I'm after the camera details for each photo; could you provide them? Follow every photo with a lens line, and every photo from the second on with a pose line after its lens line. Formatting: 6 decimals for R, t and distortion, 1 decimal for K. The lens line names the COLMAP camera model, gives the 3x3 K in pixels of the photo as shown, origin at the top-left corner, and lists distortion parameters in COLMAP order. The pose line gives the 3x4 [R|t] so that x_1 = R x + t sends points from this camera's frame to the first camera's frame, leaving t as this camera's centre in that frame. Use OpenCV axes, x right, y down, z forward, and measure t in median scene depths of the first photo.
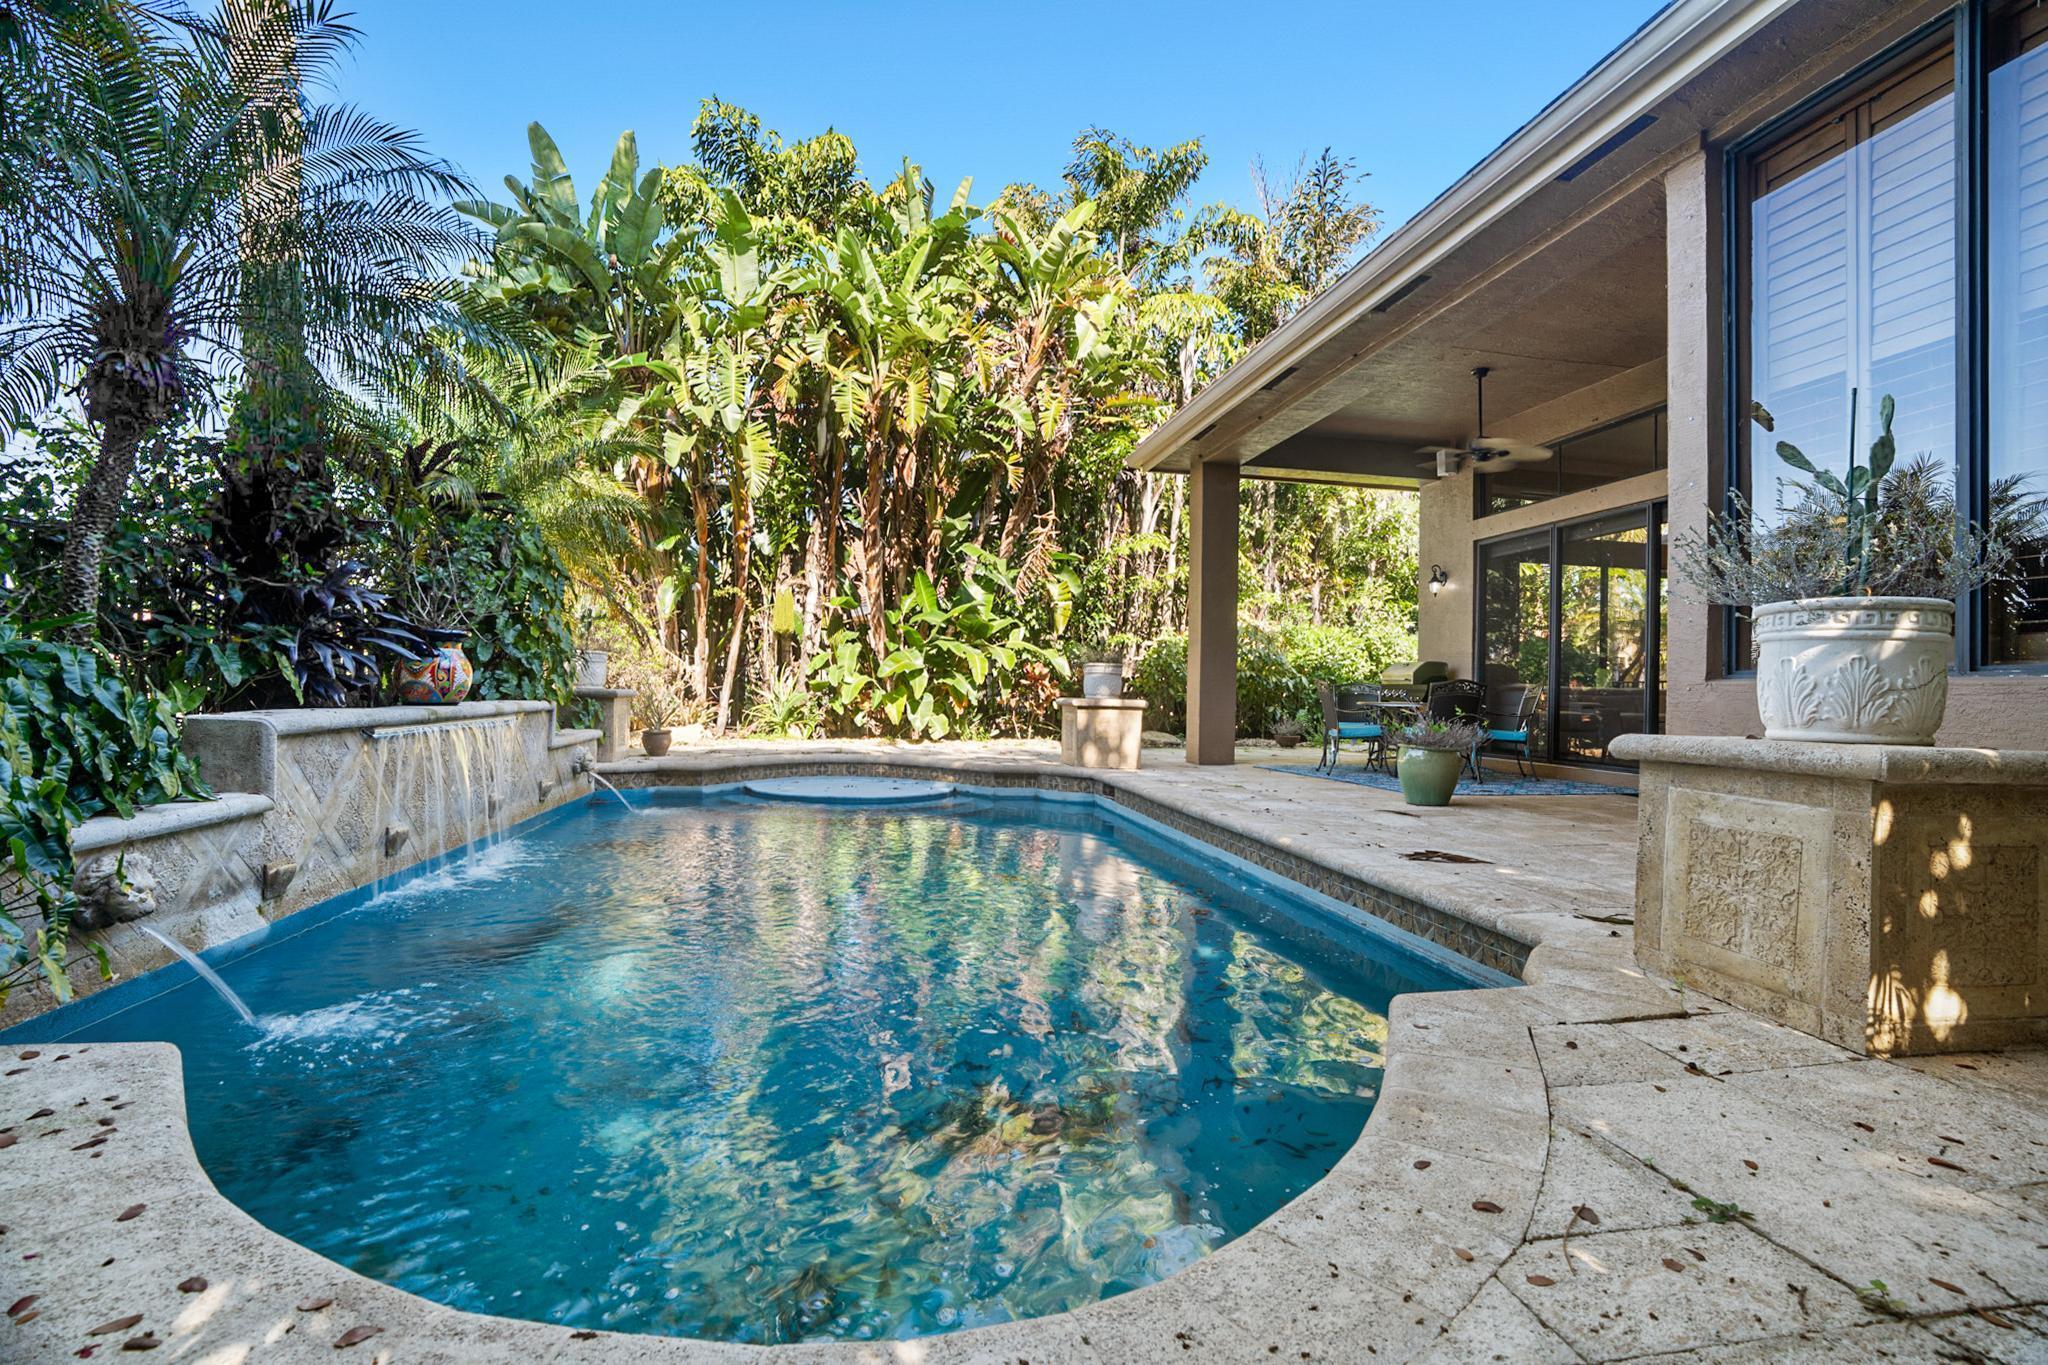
lens RADIAL K [[953.2, 0, 1027.9], [0, 953.2, 672.8], [0, 0, 1]] dist [-0.066239, 0.000756]
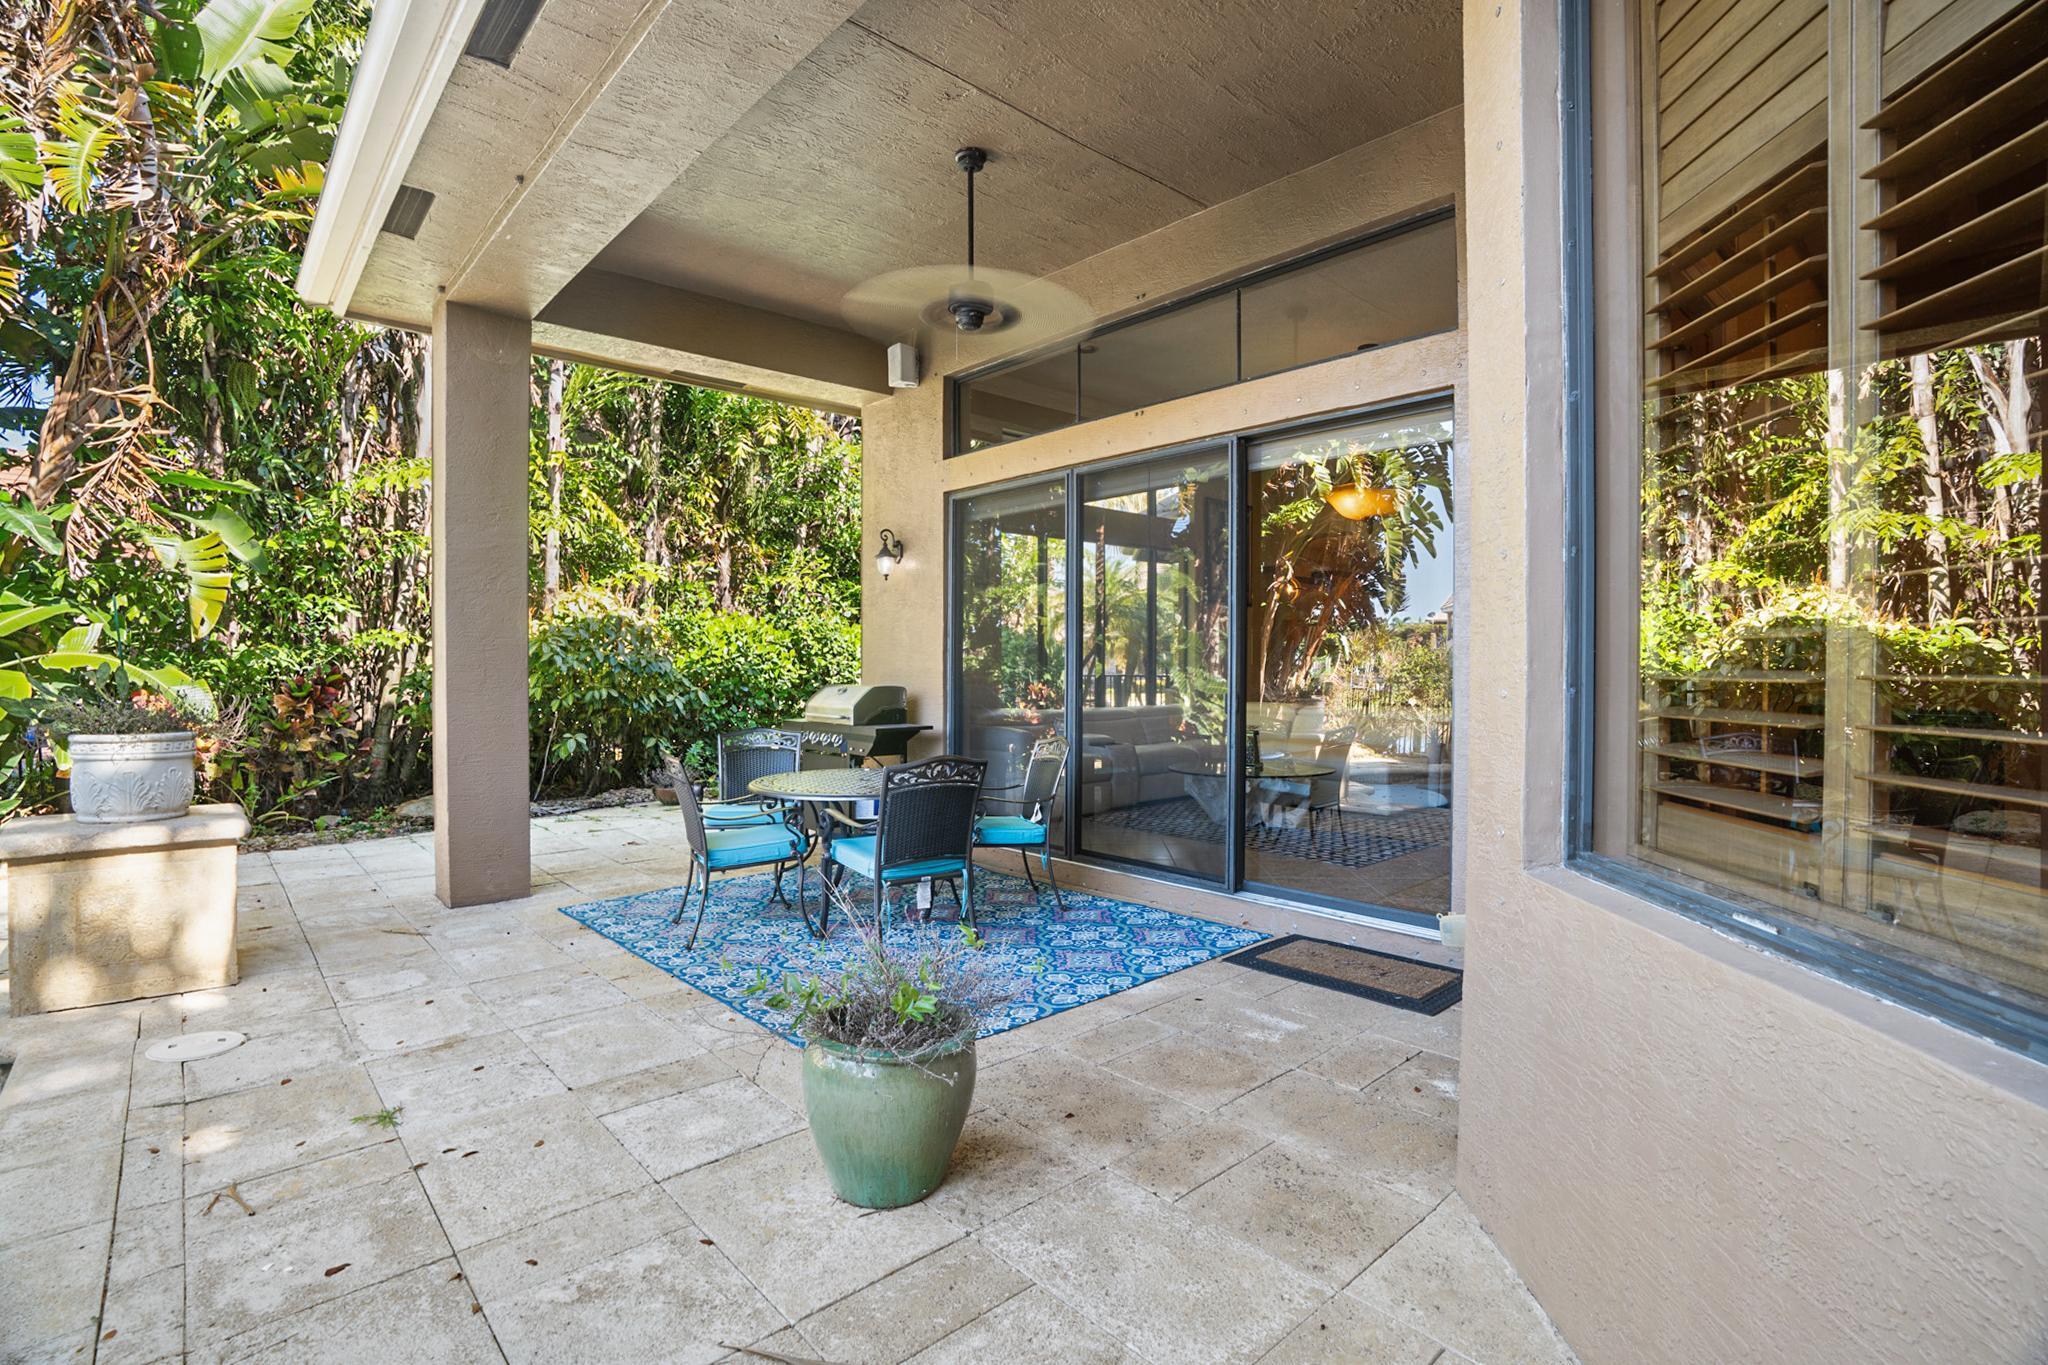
lens RADIAL K [[953.2, 0, 1027.9], [0, 953.2, 672.8], [0, 0, 1]] dist [-0.066239, 0.000756]
pose [[0.846965, -0.023045, 0.531149, 0.124239], [0.006080, 0.999415, 0.033667, -0.028365], [-0.531613, -0.025286, 0.846610, 0.291344]]
